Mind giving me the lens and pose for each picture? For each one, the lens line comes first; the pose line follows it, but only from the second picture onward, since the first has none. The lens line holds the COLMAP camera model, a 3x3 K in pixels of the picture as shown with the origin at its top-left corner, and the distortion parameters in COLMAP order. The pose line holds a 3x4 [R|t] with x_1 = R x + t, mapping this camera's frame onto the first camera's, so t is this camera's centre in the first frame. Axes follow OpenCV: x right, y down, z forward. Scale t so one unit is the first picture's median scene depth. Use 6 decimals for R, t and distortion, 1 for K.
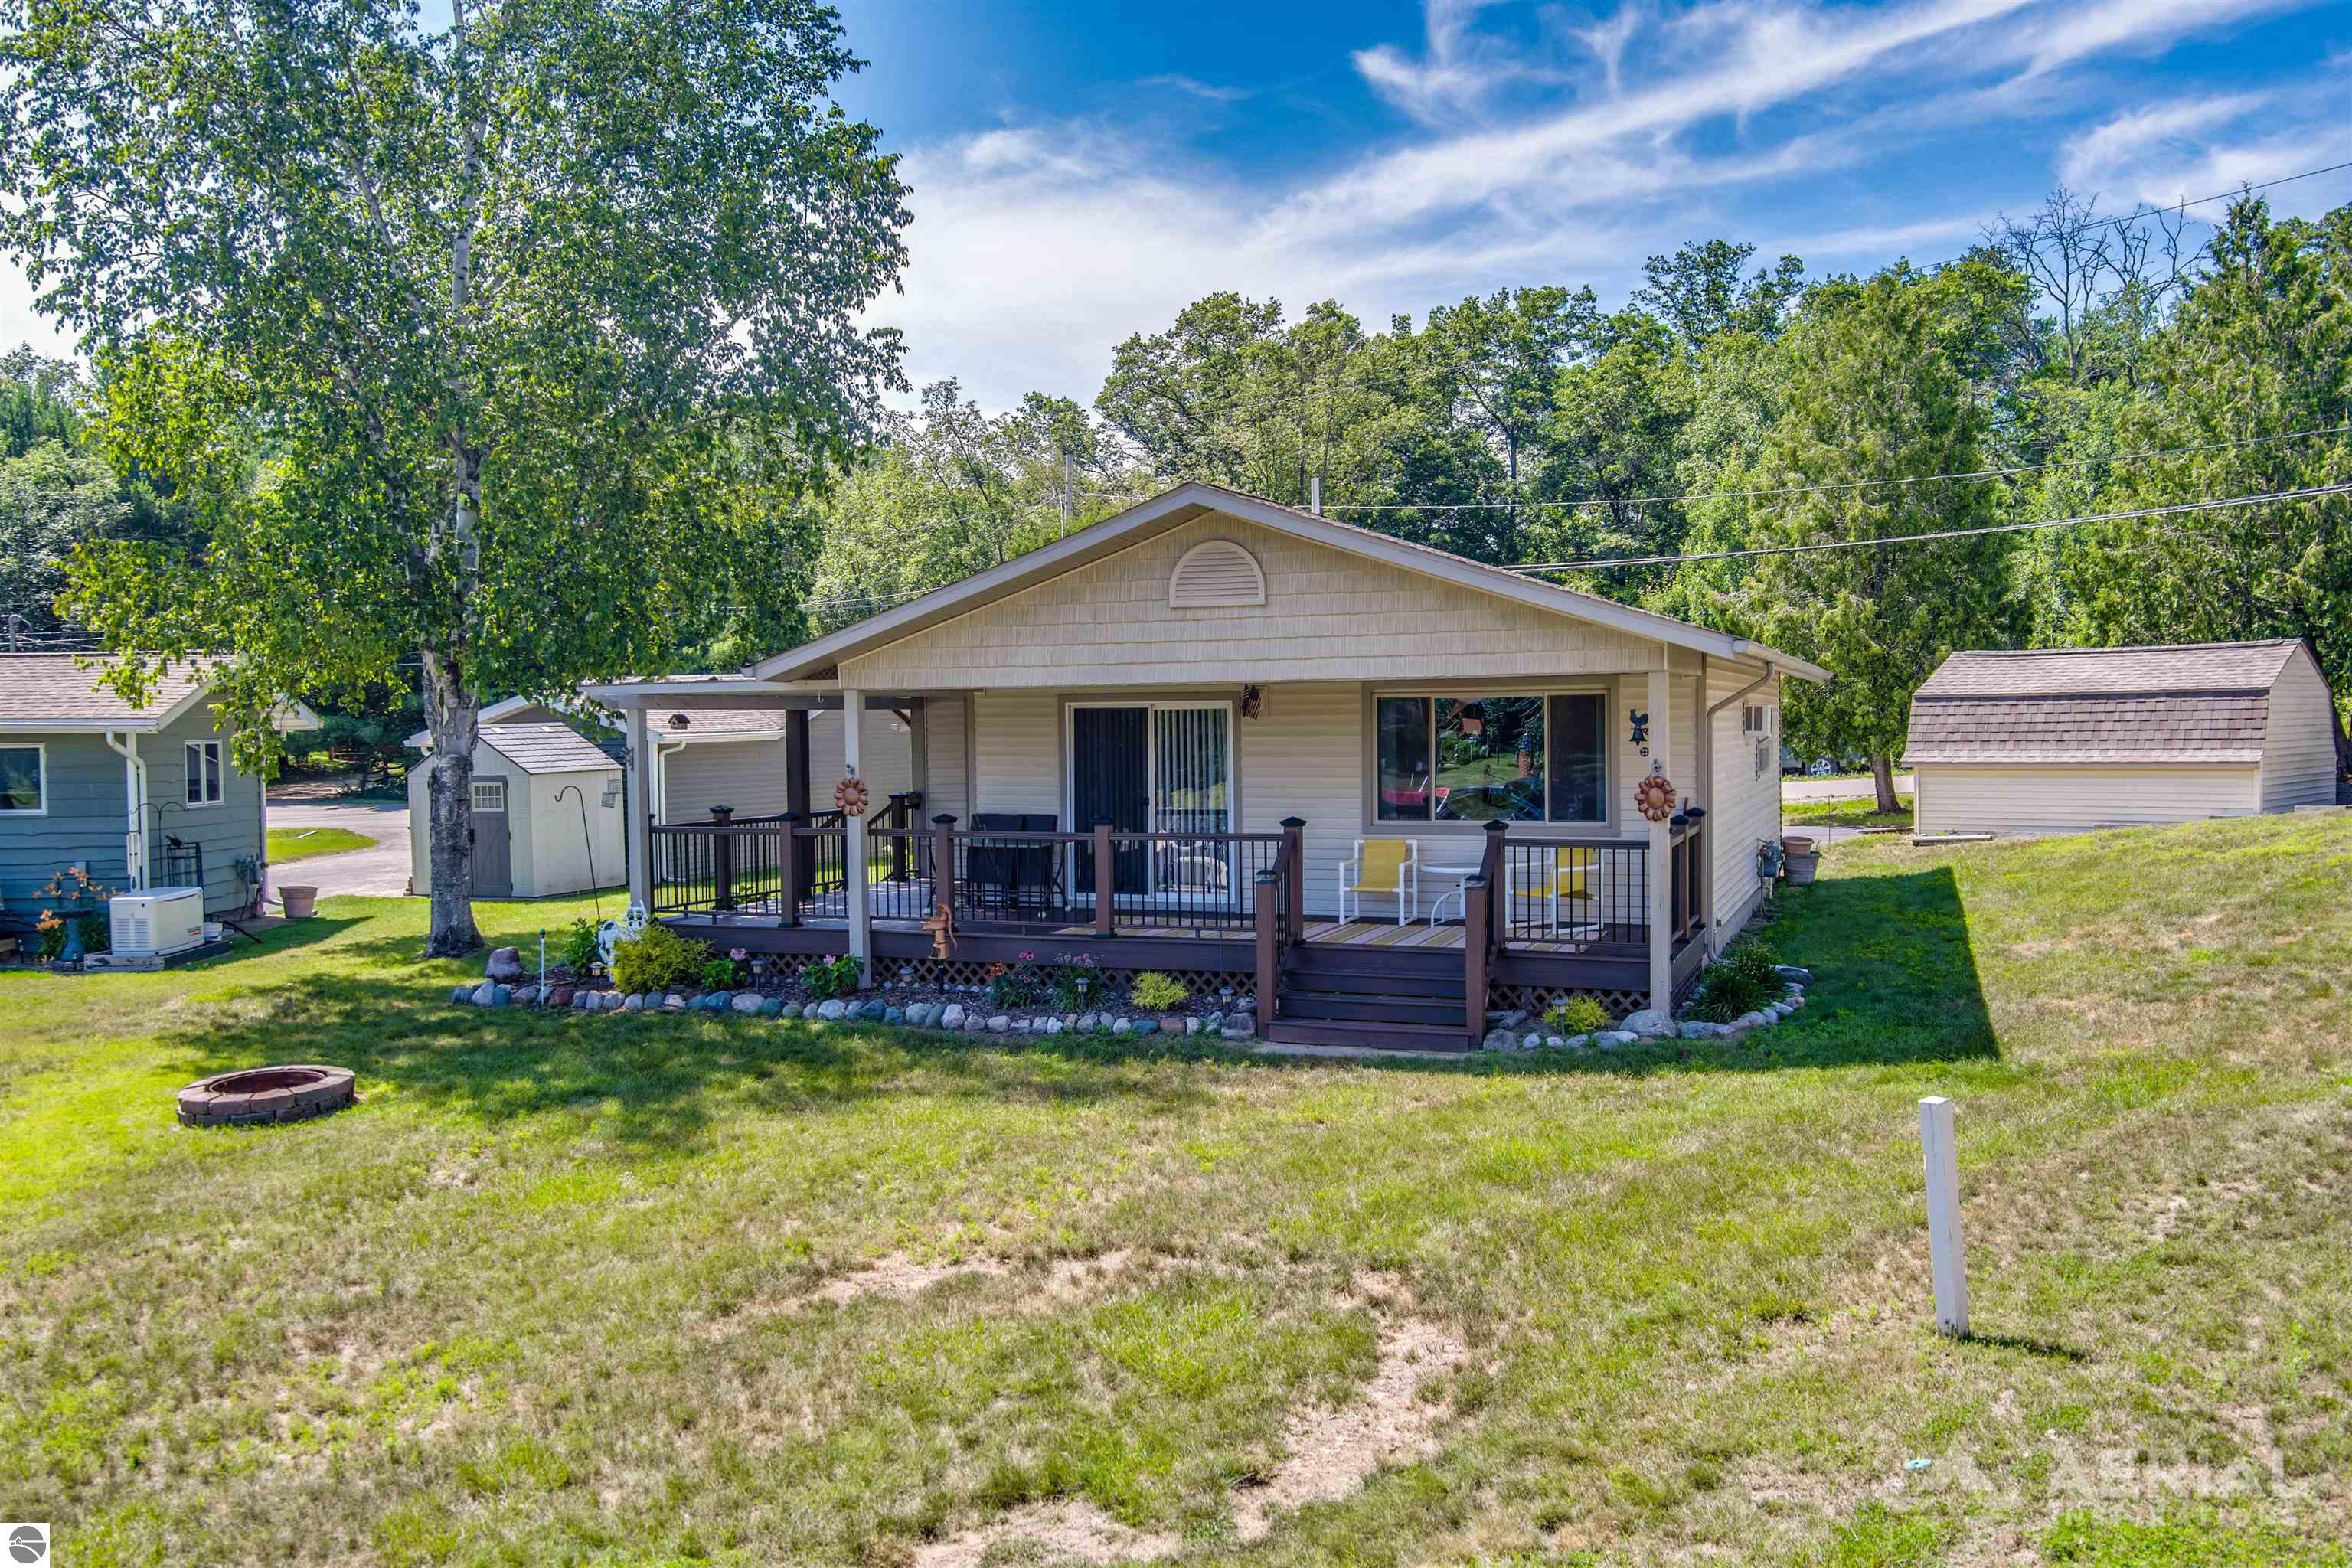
lens RADIAL K [[1915.9, 0, 1175.6], [0, 1915.9, 803.7], [0, 0, 1]] dist [-0.031404, 0.002967]
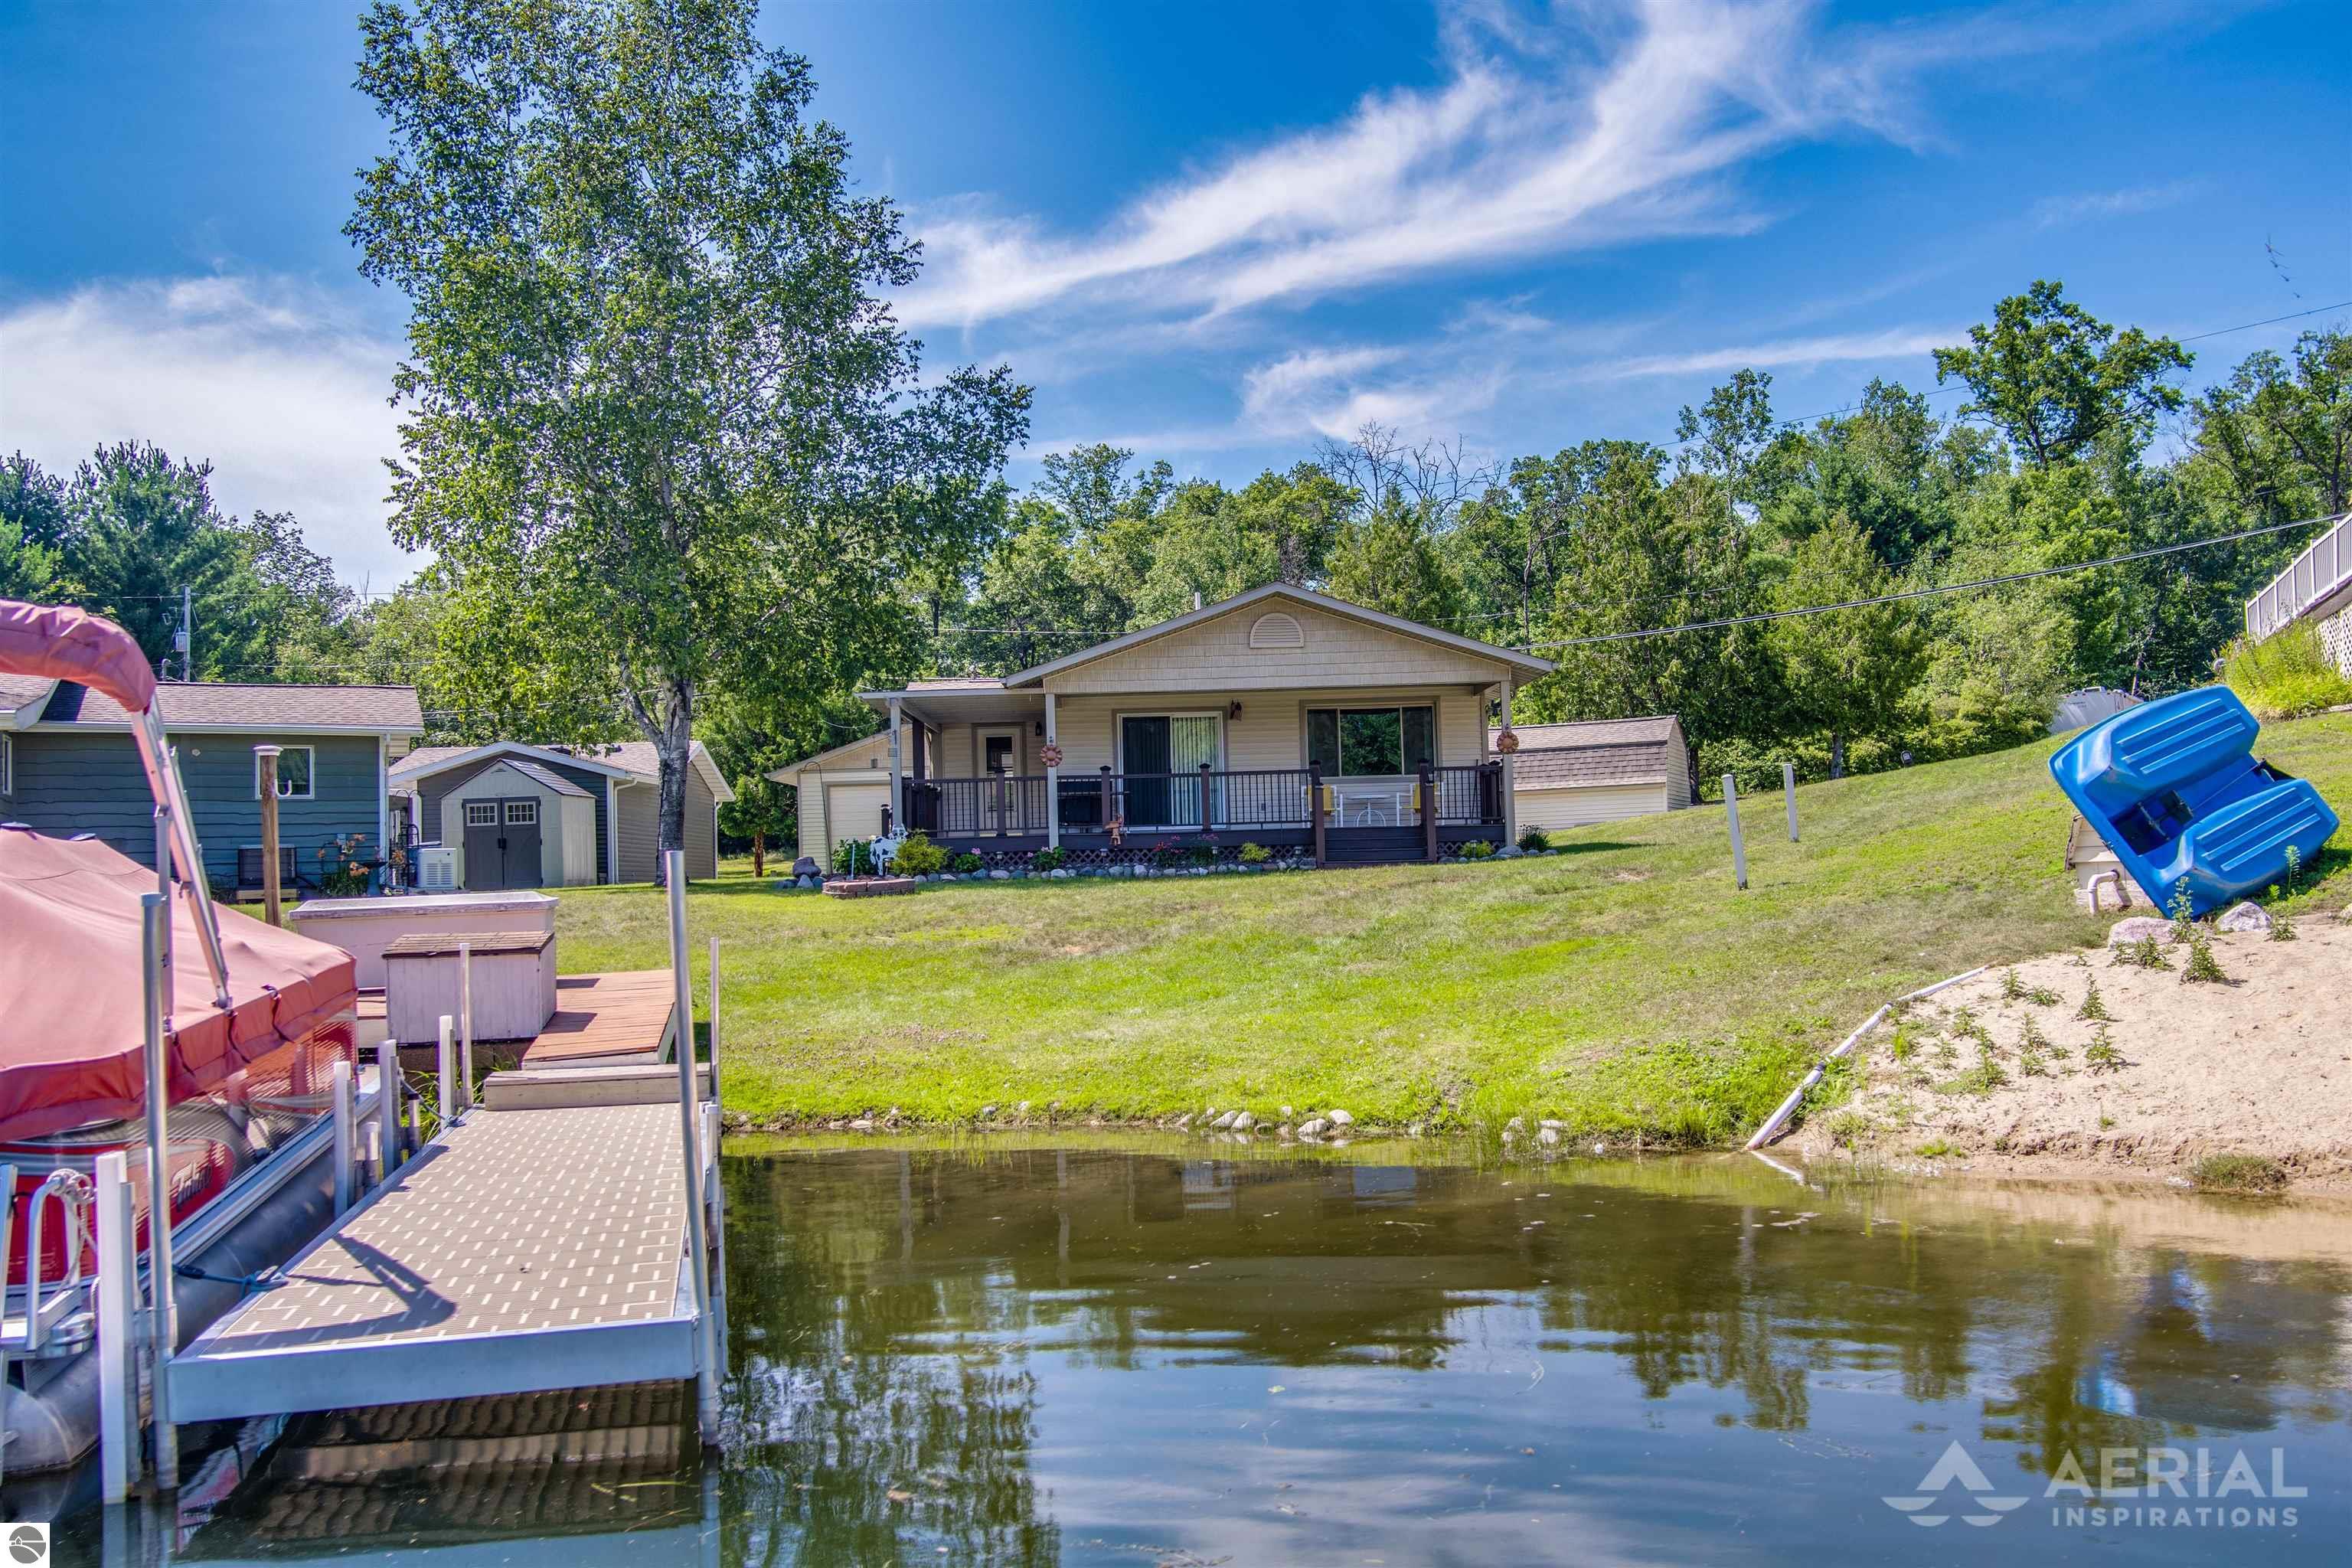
lens RADIAL K [[1915.9, 0, 1157.8], [0, 1915.9, 784.4], [0, 0, 1]] dist [-0.031404, 0.002967]
pose [[0.922689, 0.006563, 0.385490, -0.455266], [0.032442, 0.994988, -0.094590, 0.112901], [-0.384179, 0.099783, 0.917851, -0.356072]]
